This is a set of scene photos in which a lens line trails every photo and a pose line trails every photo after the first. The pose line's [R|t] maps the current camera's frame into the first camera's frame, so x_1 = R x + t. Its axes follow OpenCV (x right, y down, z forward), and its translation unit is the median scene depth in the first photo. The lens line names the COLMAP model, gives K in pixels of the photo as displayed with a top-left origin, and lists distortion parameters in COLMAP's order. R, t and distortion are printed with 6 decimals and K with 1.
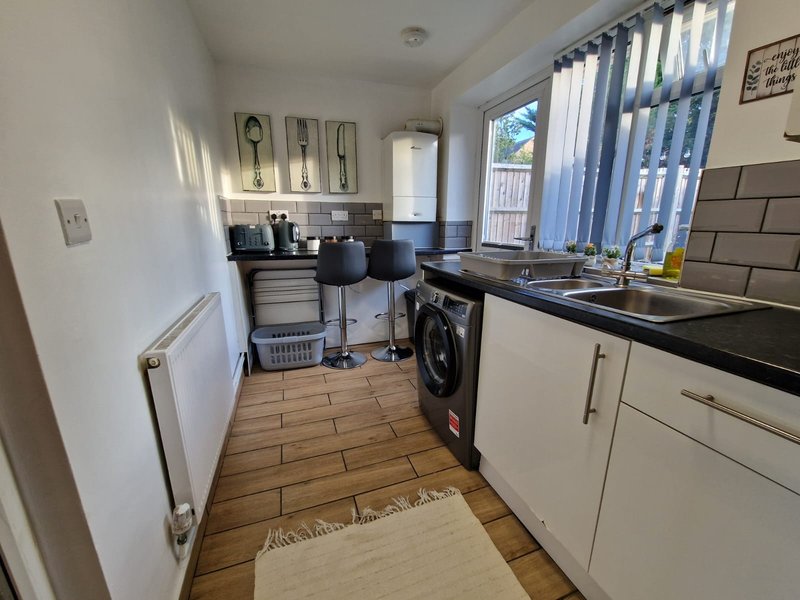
lens RADIAL K [[323.9, 0, 396.6], [0, 323.9, 303.9], [0, 0, 1]] dist [0.001903, -0.005326]
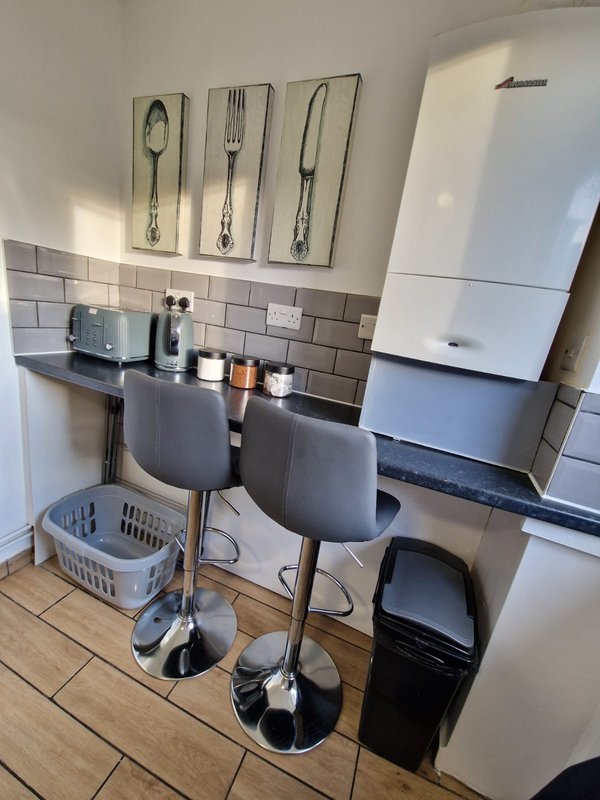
lens RADIAL K [[323.9, 0, 302.9], [0, 323.9, 401.0], [0, 0, 1]] dist [0.001903, -0.005326]
pose [[0.758778, 0.277421, -0.589316, 0.152270], [-0.295965, 0.952813, 0.067465, -0.225236], [0.580224, 0.123226, 0.805081, 0.760072]]
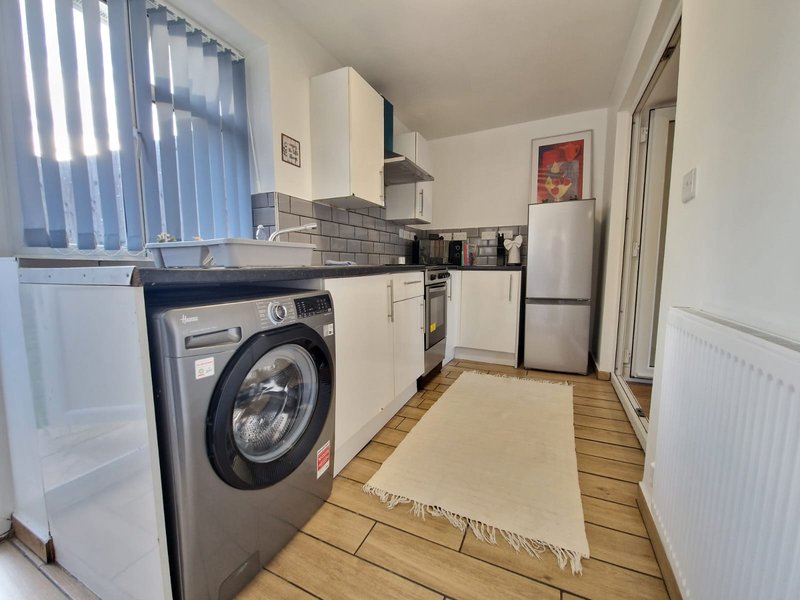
lens RADIAL K [[323.9, 0, 395.8], [0, 323.9, 301.9], [0, 0, 1]] dist [0.001903, -0.005326]
pose [[-0.709607, -0.078283, 0.700236, -0.285891], [0.177322, 0.941982, 0.285004, -0.108593], [-0.681920, 0.326408, -0.654556, 0.791078]]
